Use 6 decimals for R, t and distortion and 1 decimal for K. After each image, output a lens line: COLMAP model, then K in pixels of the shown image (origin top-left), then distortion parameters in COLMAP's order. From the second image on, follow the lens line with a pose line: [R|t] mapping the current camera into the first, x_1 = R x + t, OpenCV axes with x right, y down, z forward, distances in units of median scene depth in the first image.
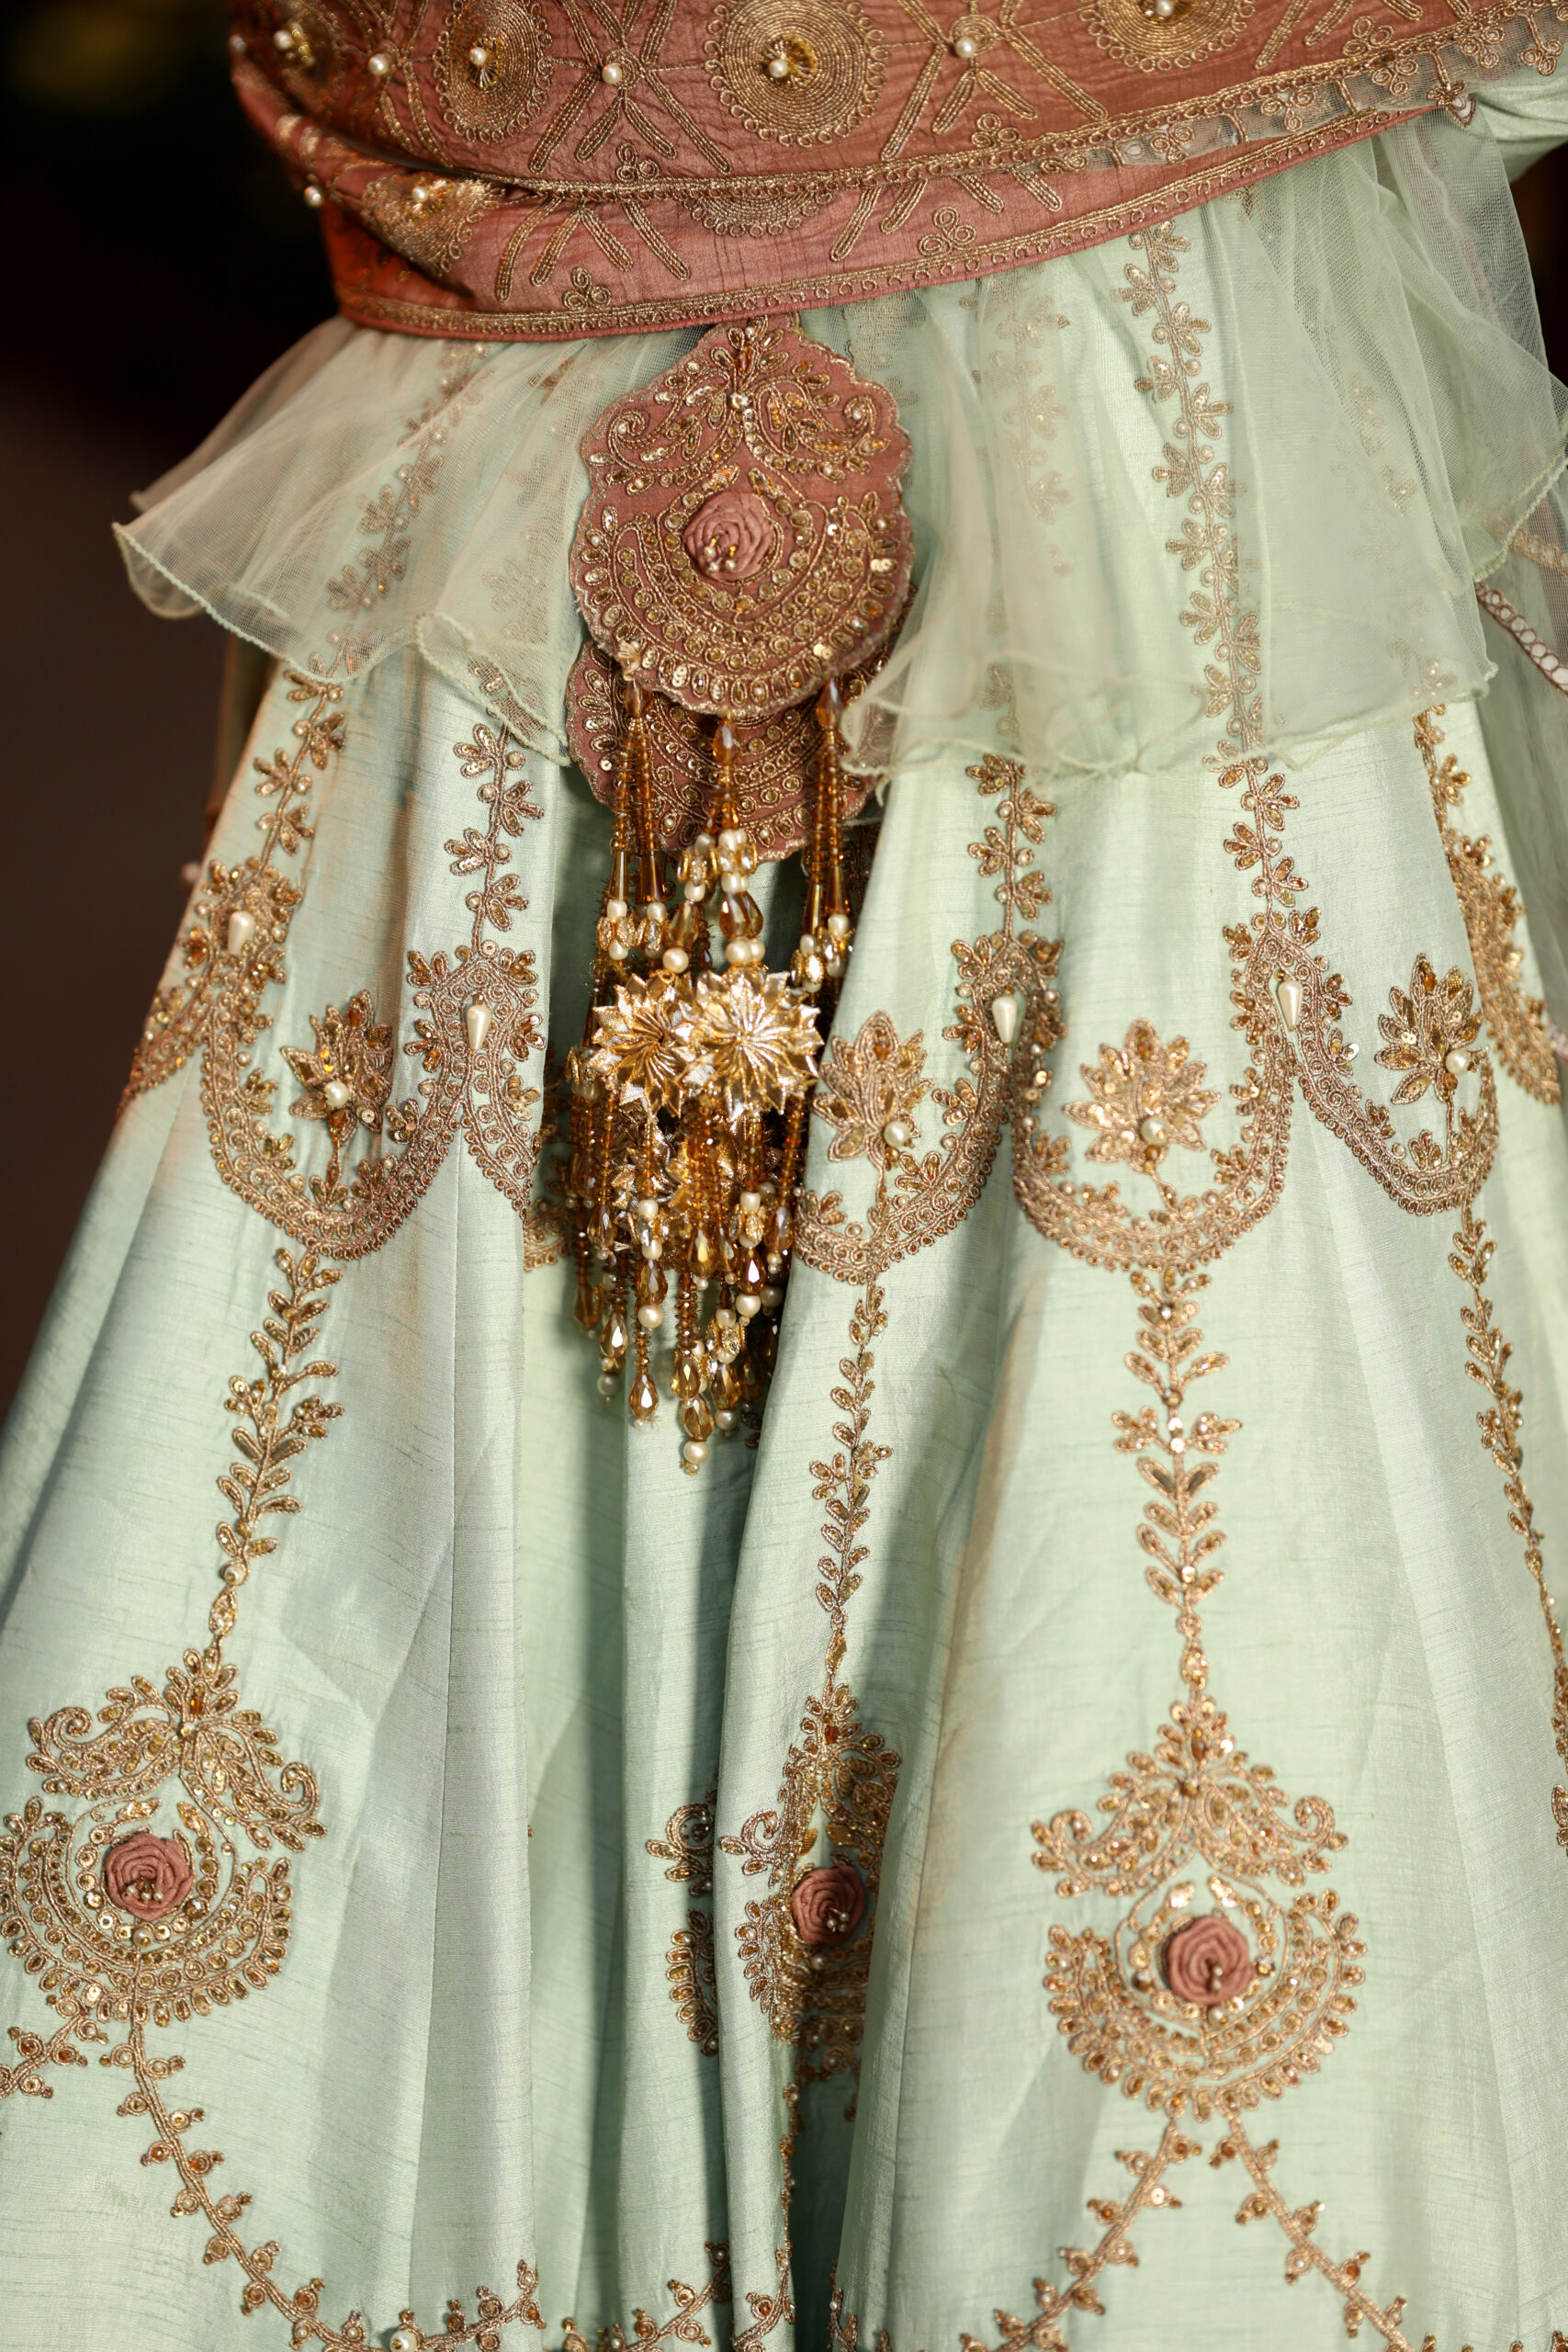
lens RADIAL K [[6955.9, 0, 784.0], [0, 6955.9, 1176.0], [0, 0, 1]] dist [0.582620, 0.091858]
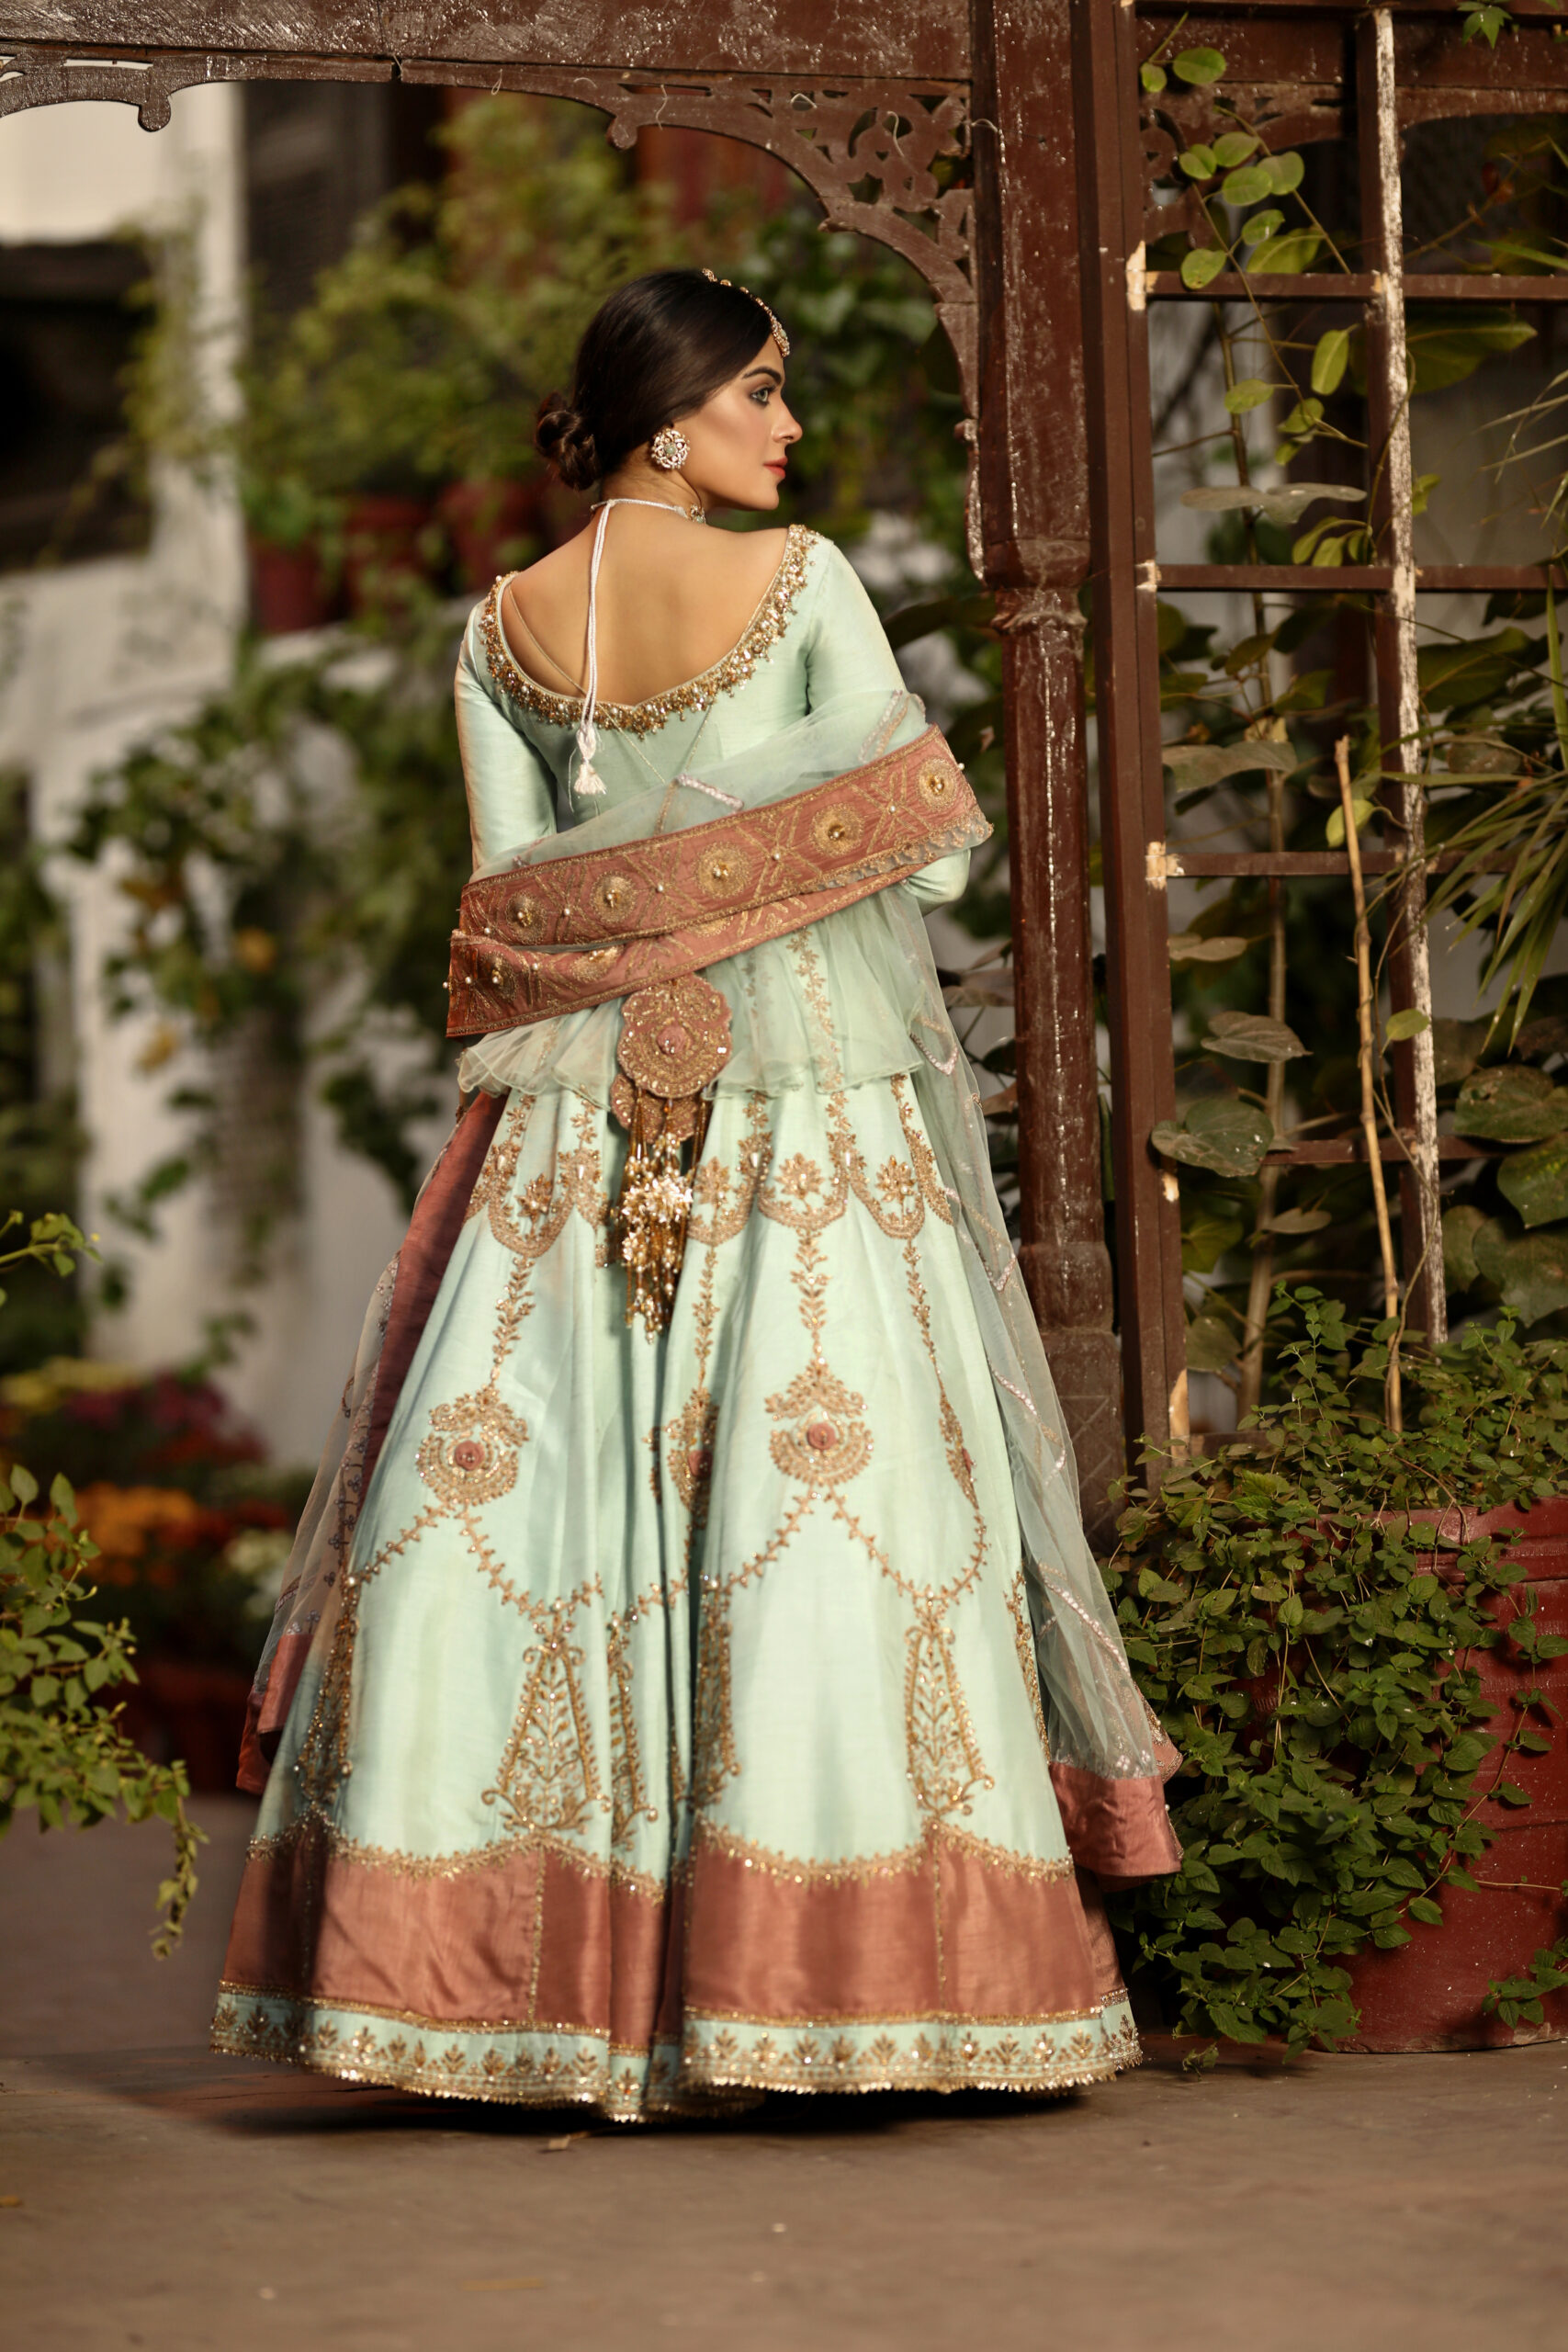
lens RADIAL K [[7115.4, 0, 784.0], [0, 7115.4, 1176.0], [0, 0, 1]] dist [0.246549, -2.249678]
pose [[0.999915, -0.012208, -0.004543, 0.057294], [0.009686, 0.930020, -0.367380, 1.102391], [0.008710, 0.367305, 0.930060, -1.847625]]
